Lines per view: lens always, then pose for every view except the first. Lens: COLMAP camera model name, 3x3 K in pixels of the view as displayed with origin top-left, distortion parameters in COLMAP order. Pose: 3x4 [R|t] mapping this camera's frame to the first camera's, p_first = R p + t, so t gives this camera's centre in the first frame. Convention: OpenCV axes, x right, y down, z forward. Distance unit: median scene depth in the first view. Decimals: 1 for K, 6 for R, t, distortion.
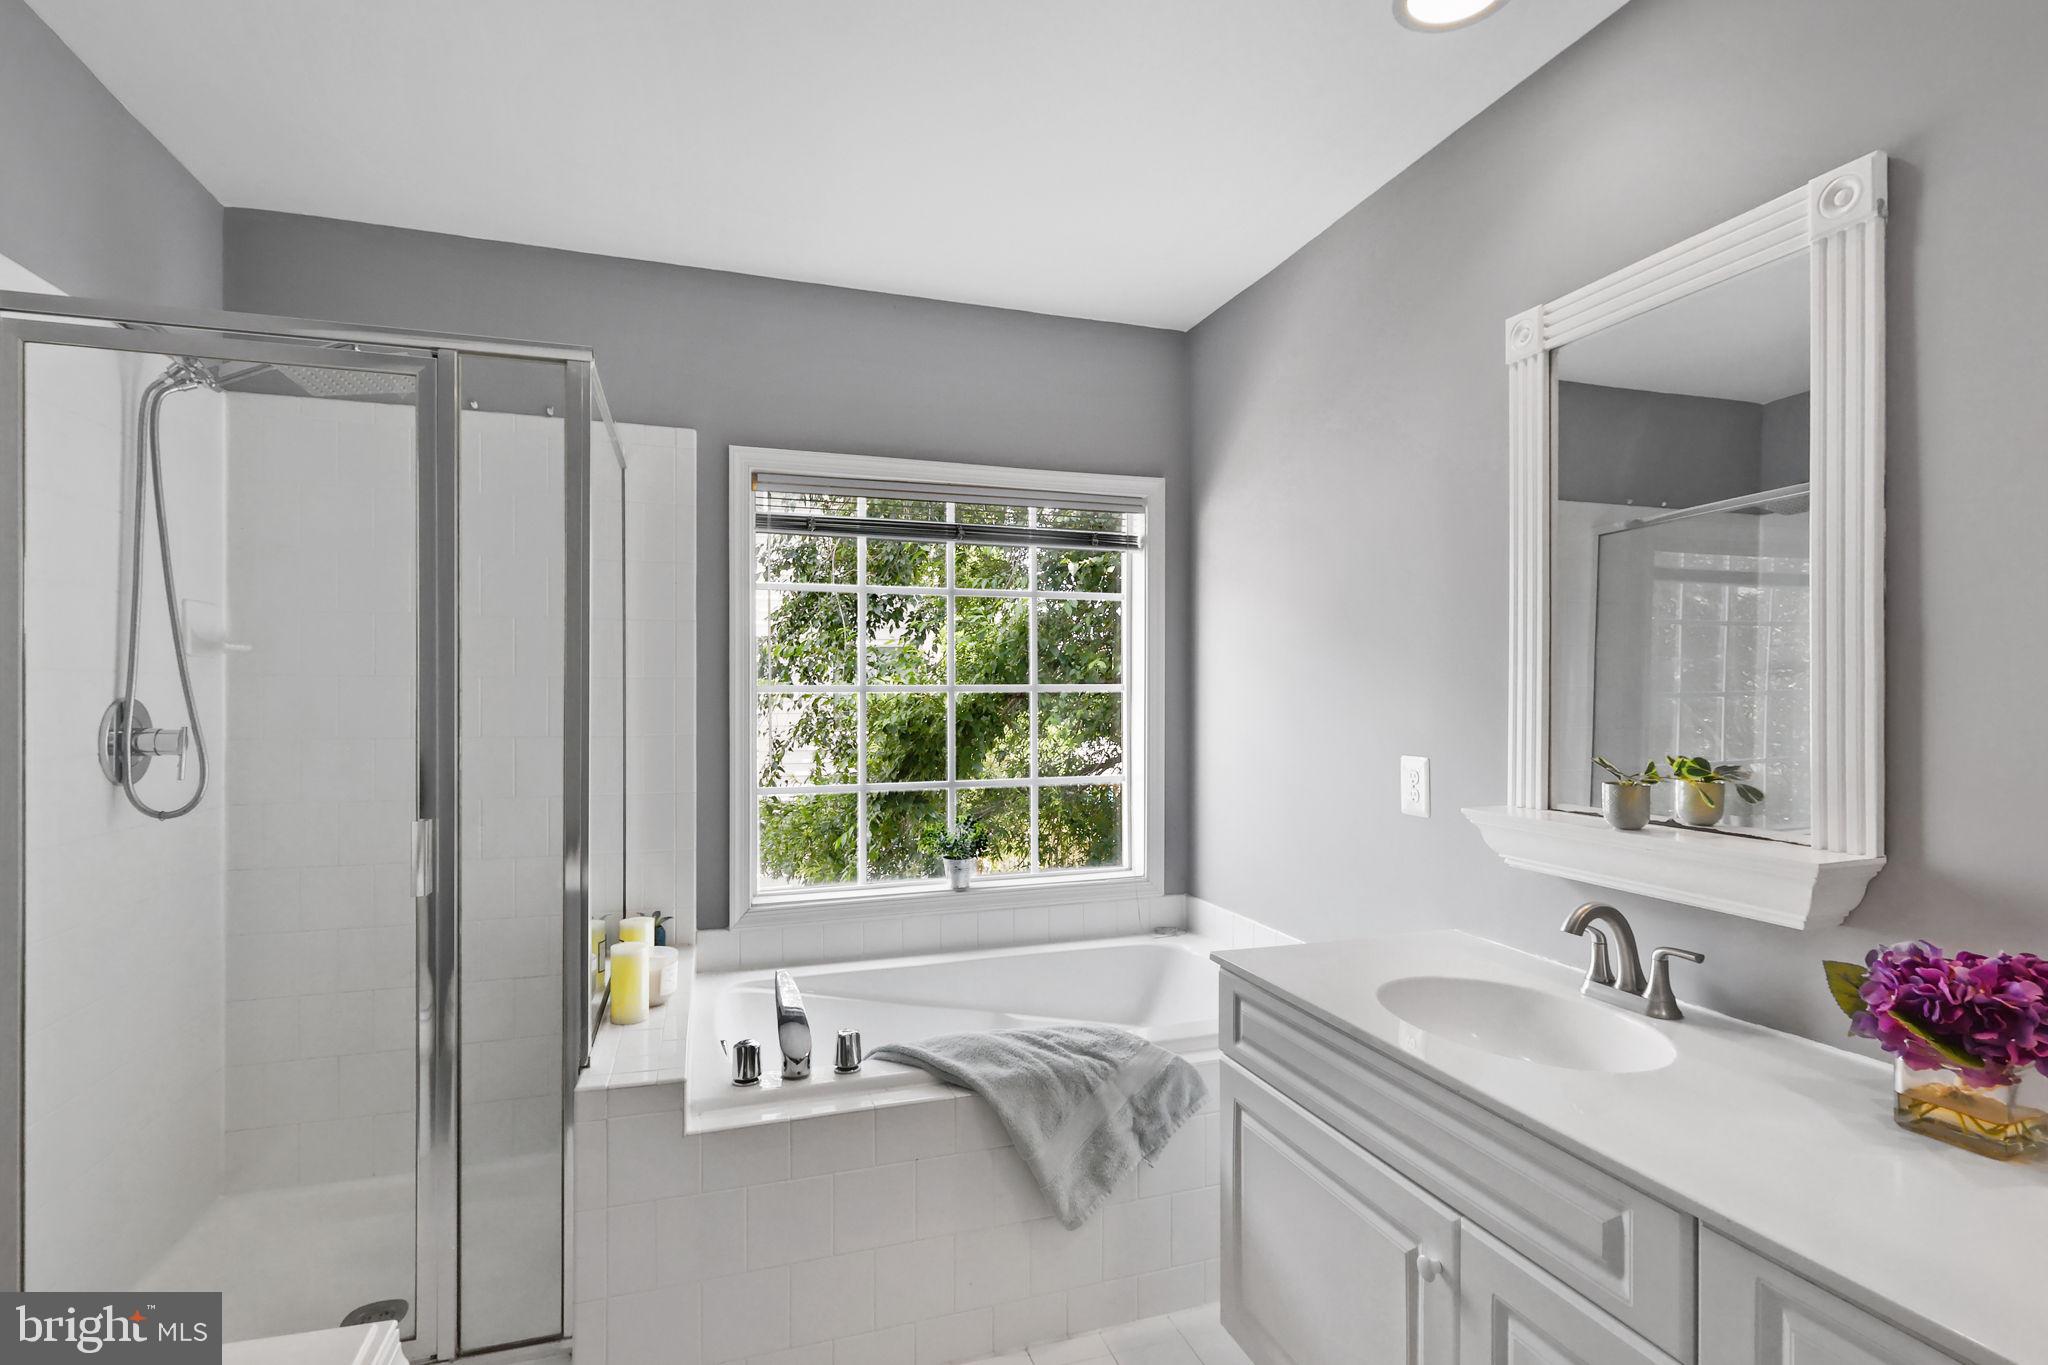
lens RADIAL K [[962.7, 0, 1021.4], [0, 962.7, 679.1], [0, 0, 1]] dist [-0.003748, 0.001055]
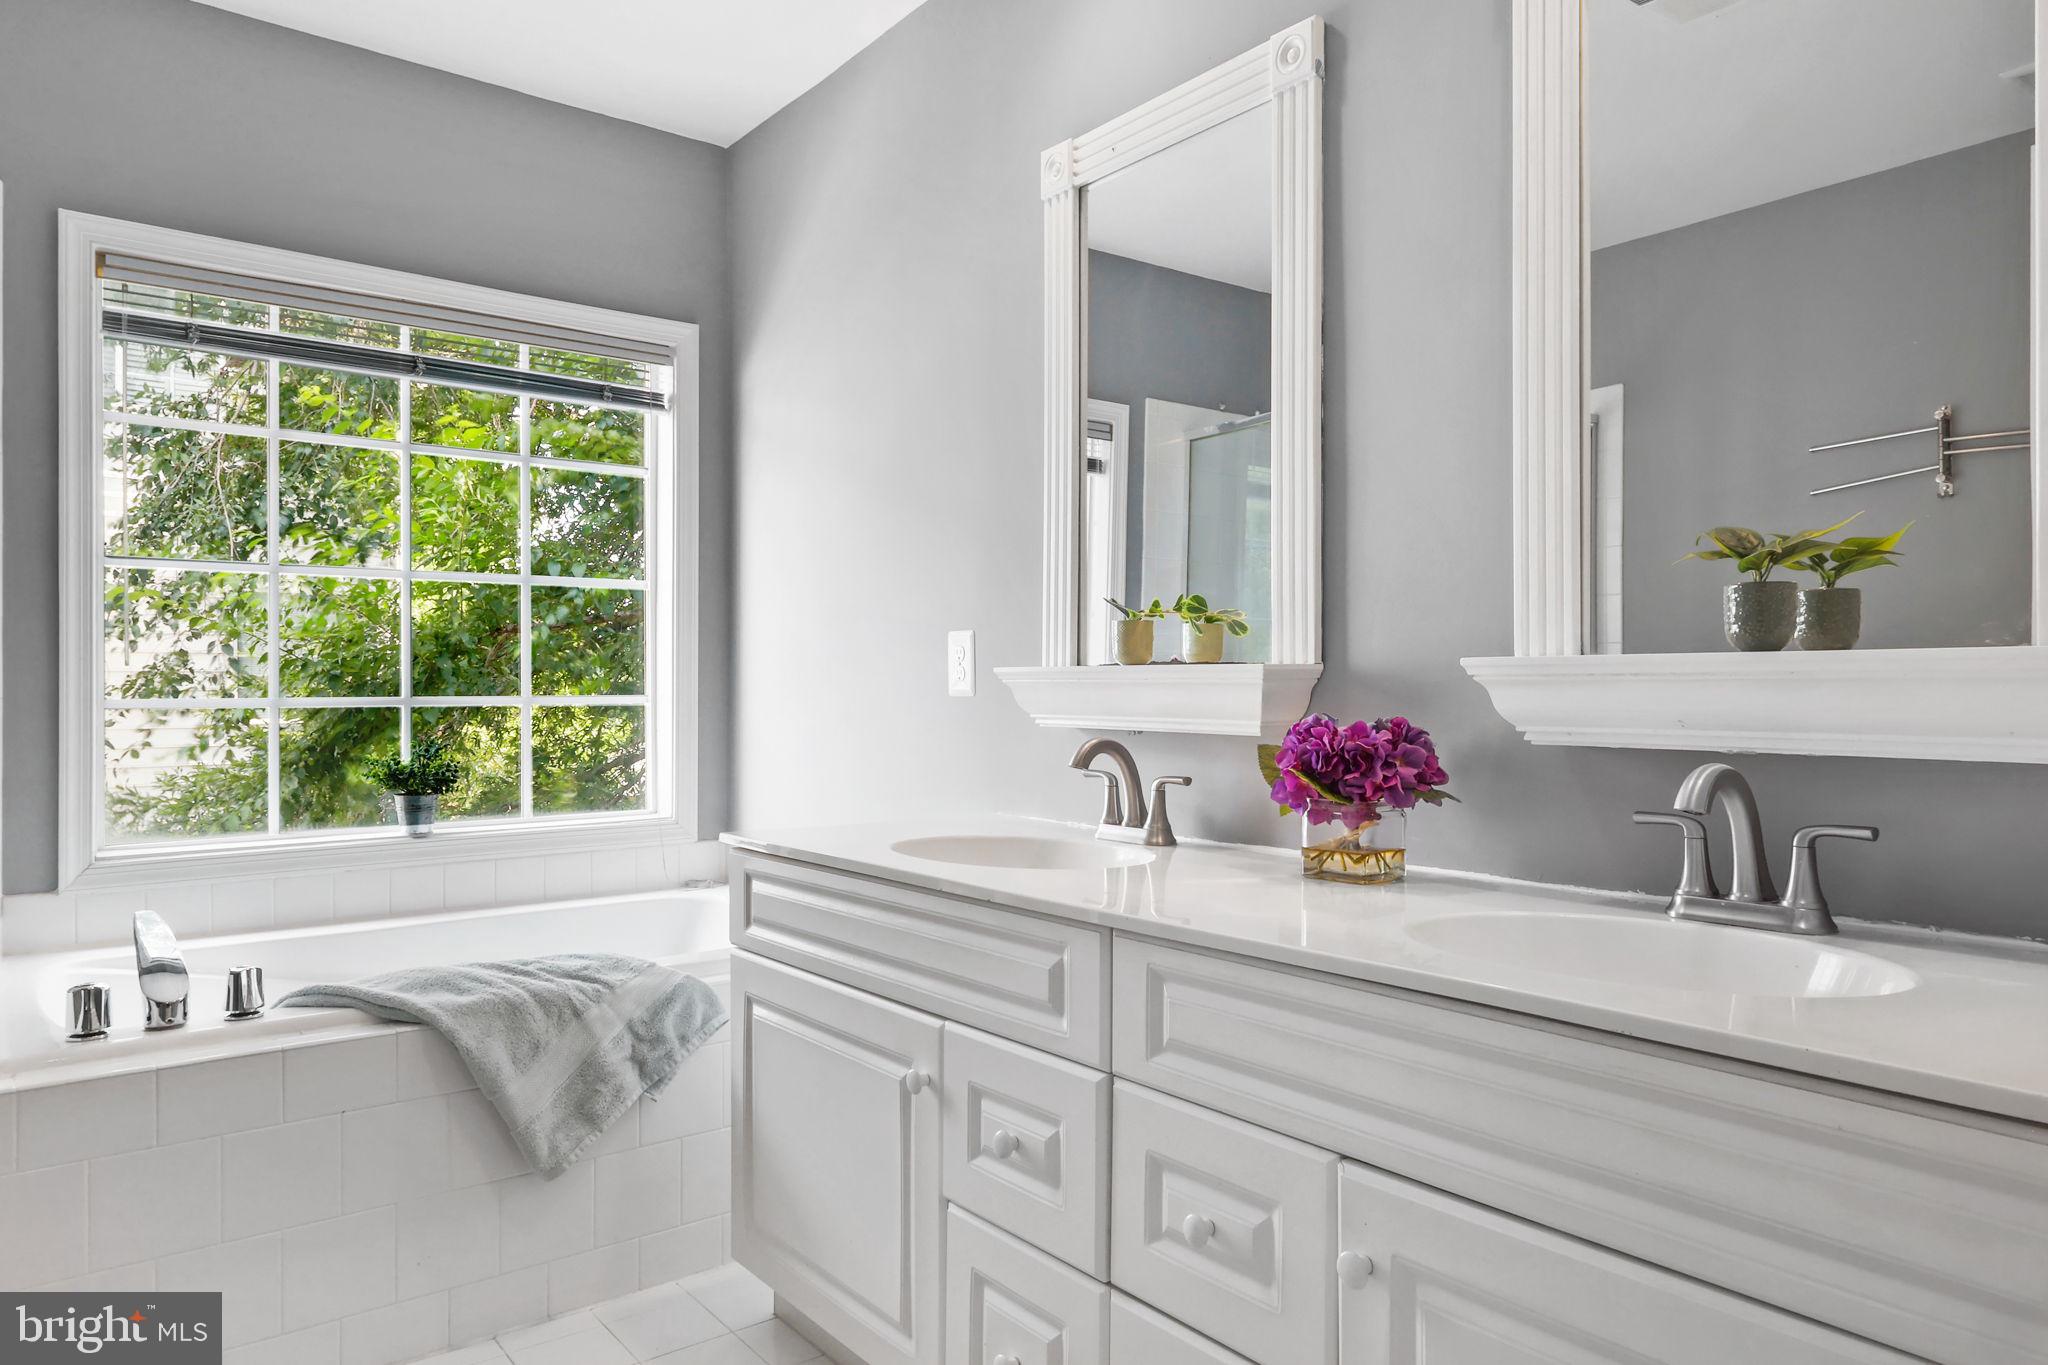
lens RADIAL K [[1307.8, 0, 1021.7], [0, 1307.8, 686.2], [0, 0, 1]] dist [0.000295, -0.000617]
pose [[0.940965, 0.001135, 0.338502, 0.052386], [-0.001735, 0.999997, 0.001471, 0.148282], [-0.338499, -0.001971, 0.940965, -0.202233]]
